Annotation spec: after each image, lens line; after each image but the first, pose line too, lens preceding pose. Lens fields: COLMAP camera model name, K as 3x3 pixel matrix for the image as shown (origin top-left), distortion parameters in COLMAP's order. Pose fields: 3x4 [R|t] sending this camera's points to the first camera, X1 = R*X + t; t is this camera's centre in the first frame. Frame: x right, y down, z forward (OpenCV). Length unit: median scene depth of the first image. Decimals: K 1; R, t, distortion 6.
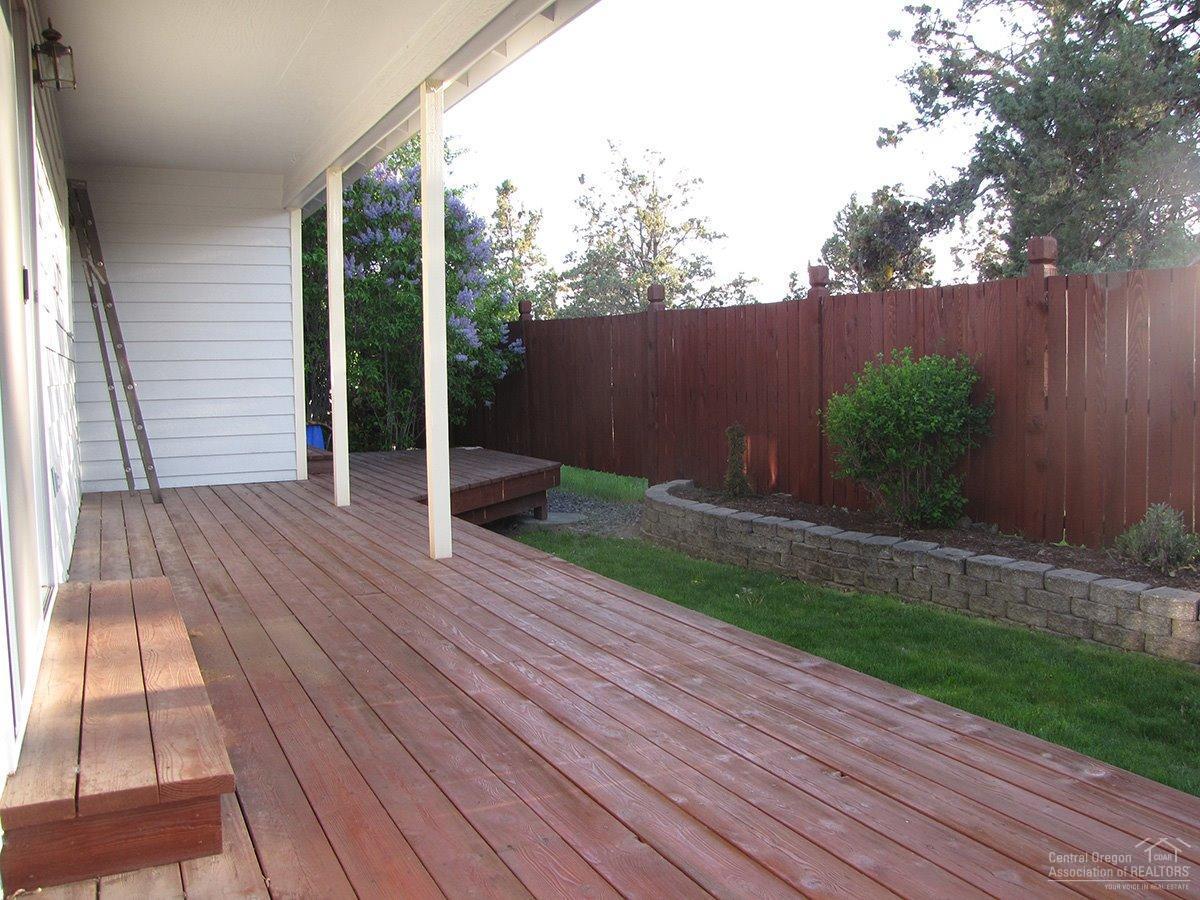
lens RADIAL K [[1025.2, 0, 600.0], [0, 1025.2, 450.0], [0, 0, 1]] dist [-0.149540, 0.103095]
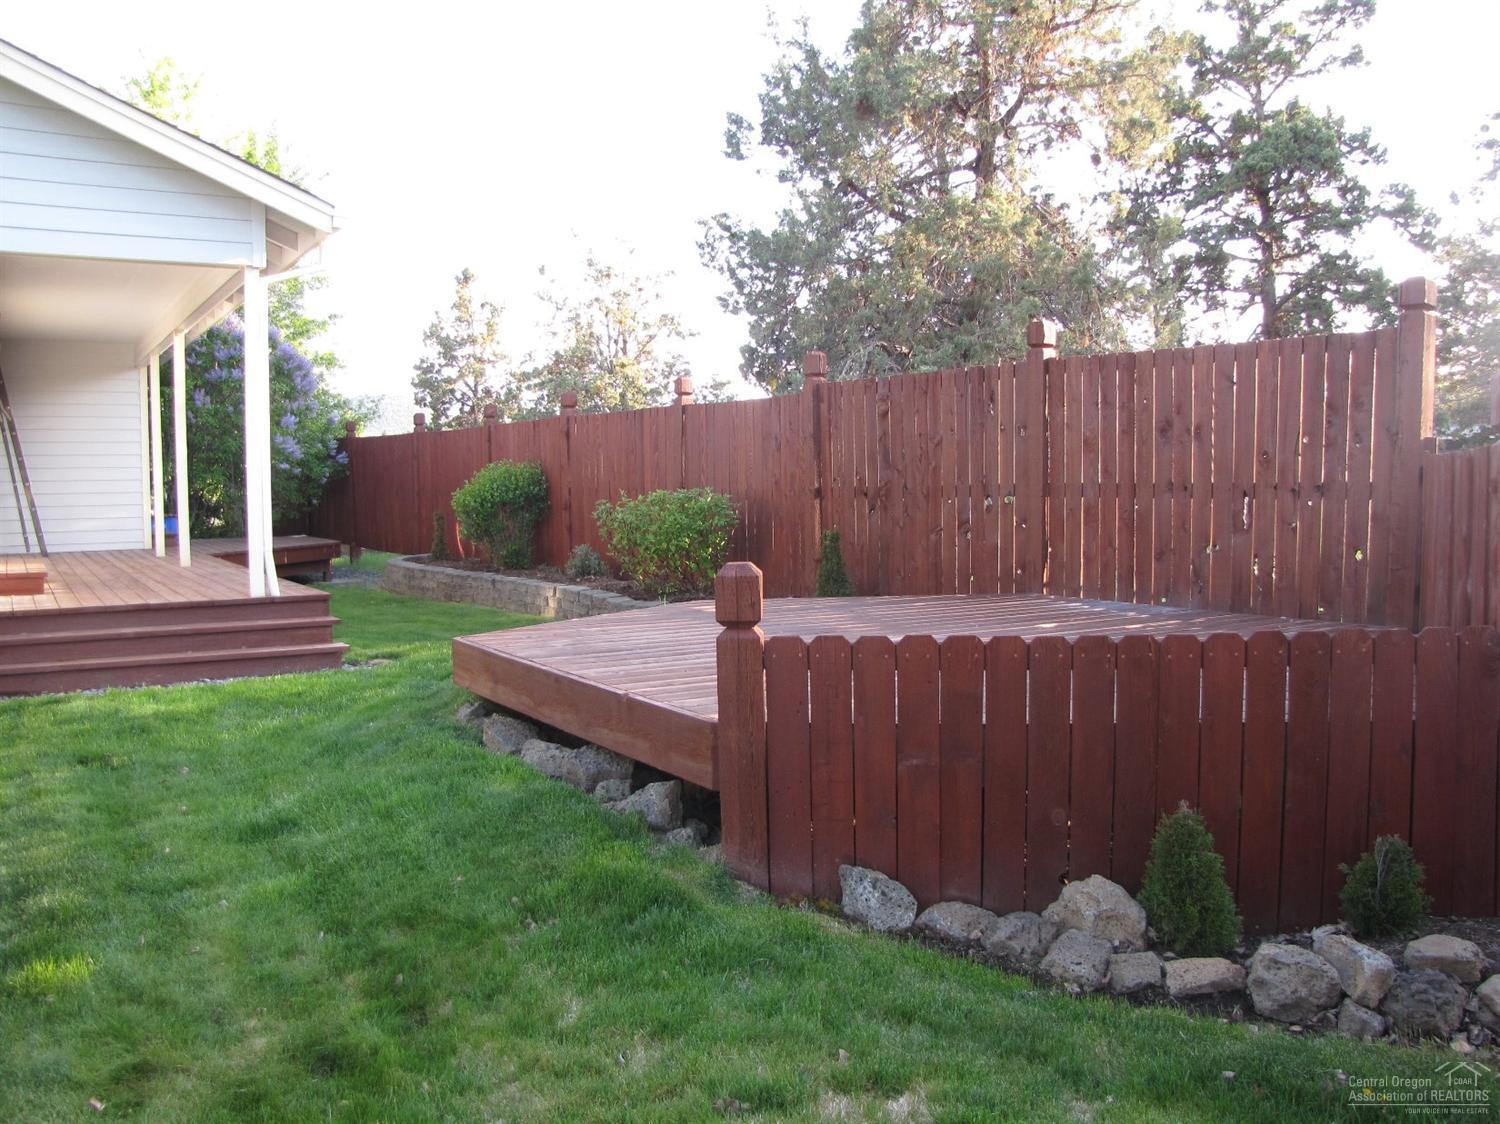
lens RADIAL K [[1281.5, 0, 750.0], [0, 1281.5, 562.0], [0, 0, 1]] dist [-0.149540, 0.103095]
pose [[0.996415, -0.001396, 0.084585, 0.301702], [0.002725, 0.999875, -0.015603, 0.055718], [-0.084553, 0.015777, 0.996294, -0.620820]]
